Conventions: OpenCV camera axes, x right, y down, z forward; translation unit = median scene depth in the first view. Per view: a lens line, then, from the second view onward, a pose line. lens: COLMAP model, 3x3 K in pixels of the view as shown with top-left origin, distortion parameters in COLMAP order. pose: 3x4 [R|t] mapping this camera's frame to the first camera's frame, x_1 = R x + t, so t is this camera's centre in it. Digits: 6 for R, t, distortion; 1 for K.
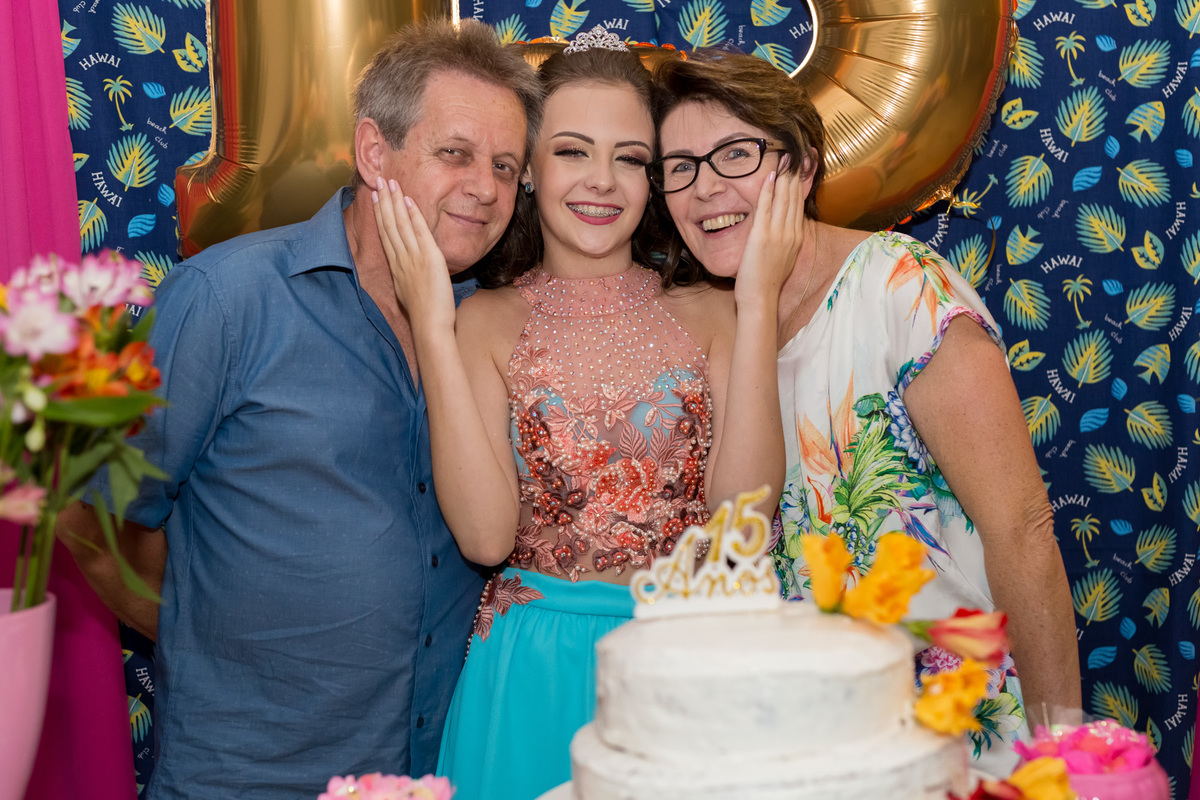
lens RADIAL K [[1827.0, 0, 600.0], [0, 1827.0, 400.0], [0, 0, 1]] dist [0.012548, 0.045478]
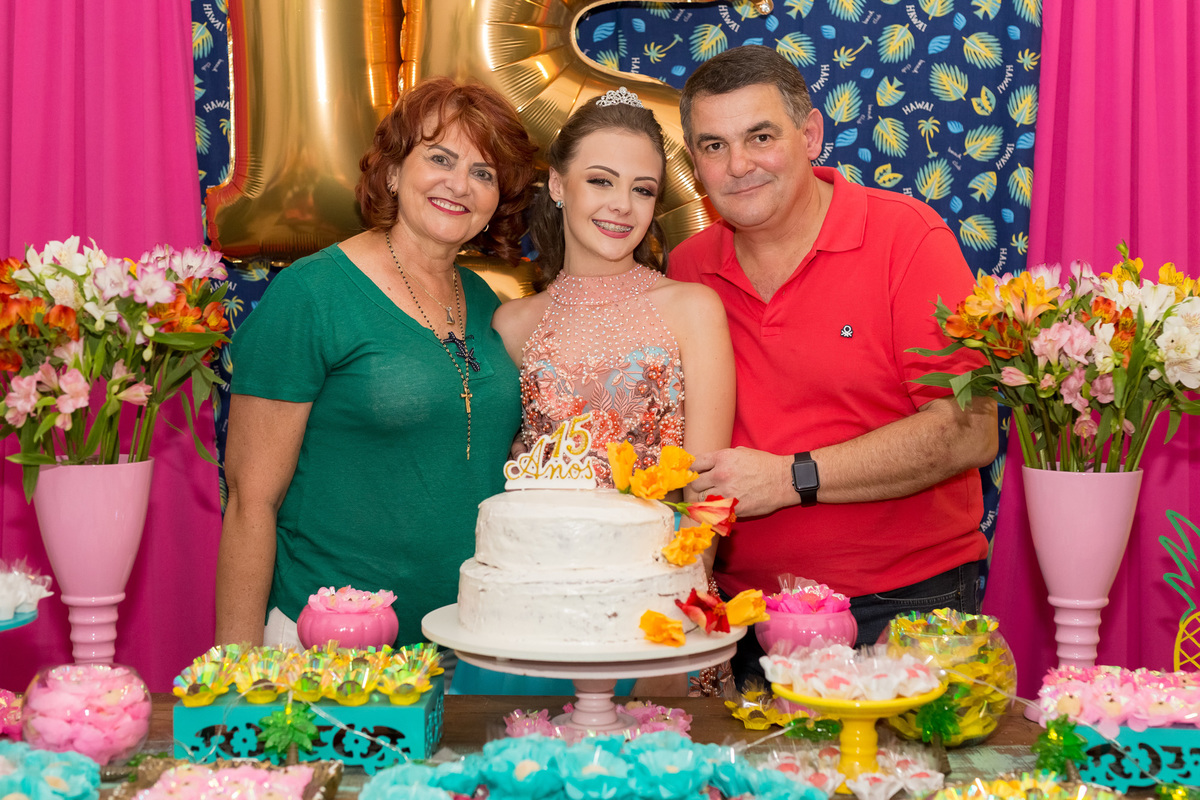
lens RADIAL K [[1899.9, 0, 600.0], [0, 1899.9, 400.0], [0, 0, 1]] dist [0.126735, -1.569637]
pose [[0.995154, 0.059506, -0.078273, 0.140384], [-0.060084, 0.998181, -0.005039, 0.027197], [0.077830, 0.009718, 0.996919, -0.408698]]
